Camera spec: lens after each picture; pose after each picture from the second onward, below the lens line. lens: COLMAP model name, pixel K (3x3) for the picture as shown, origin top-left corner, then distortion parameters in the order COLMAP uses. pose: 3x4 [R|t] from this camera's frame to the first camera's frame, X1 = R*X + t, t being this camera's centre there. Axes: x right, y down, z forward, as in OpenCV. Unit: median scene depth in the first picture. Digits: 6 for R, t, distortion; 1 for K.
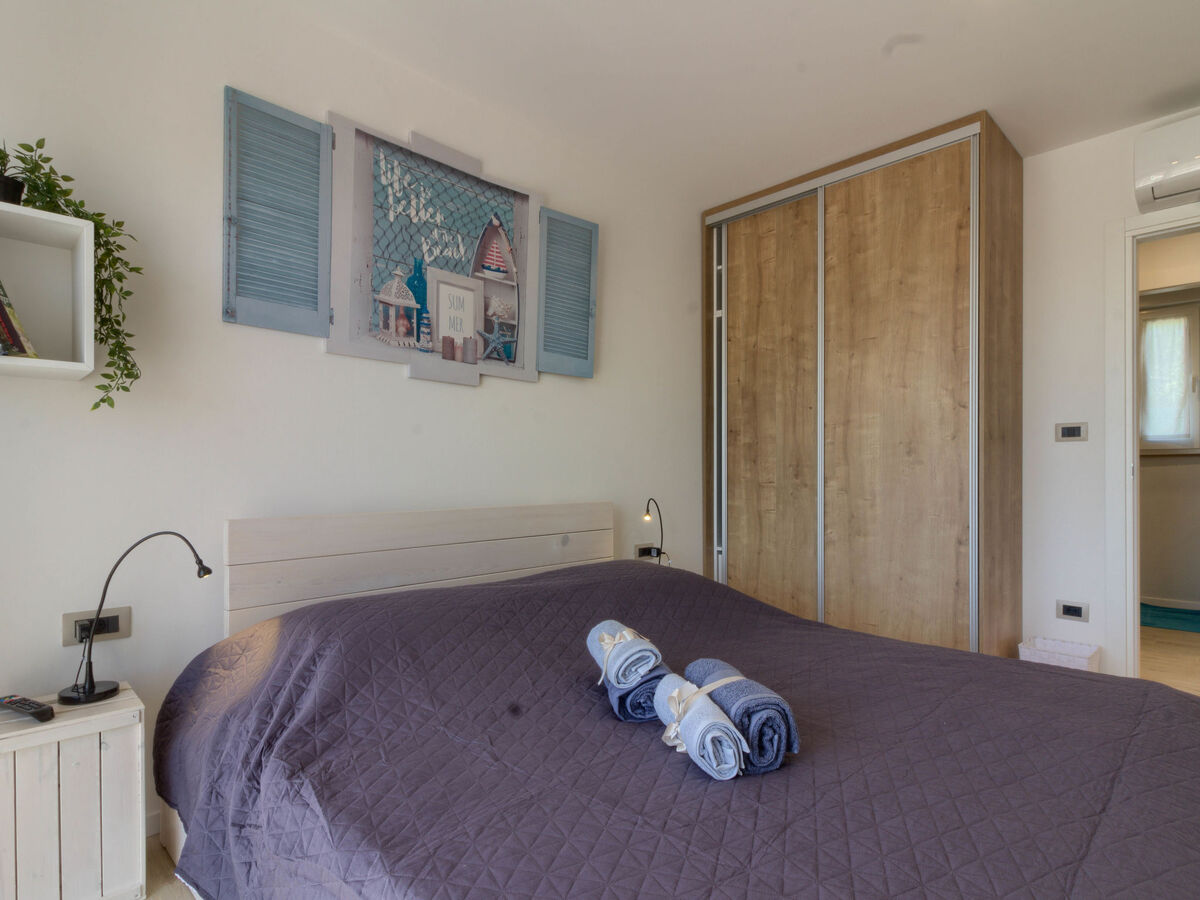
lens RADIAL K [[606.6, 0, 600.4], [0, 606.6, 473.8], [0, 0, 1]] dist [0.000685, 0.000375]
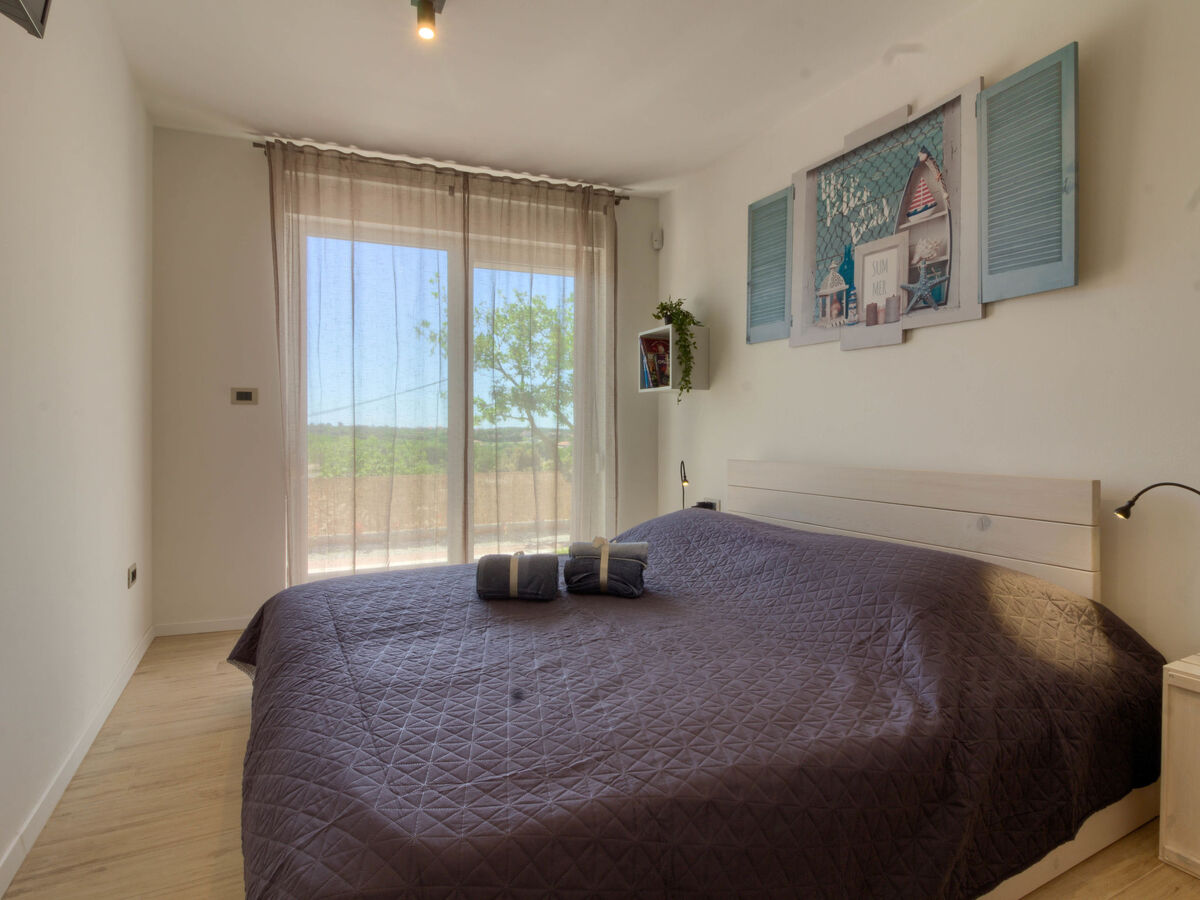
lens RADIAL K [[654.1, 0, 600.0], [0, 654.1, 450.0], [0, 0, 1]] dist [-0.001592, -0.000450]
pose [[-0.303081, 0.018083, -0.952793, 0.915418], [-0.010524, 0.999695, 0.022321, 0.006326], [0.952907, 0.016793, -0.302798, 0.844826]]
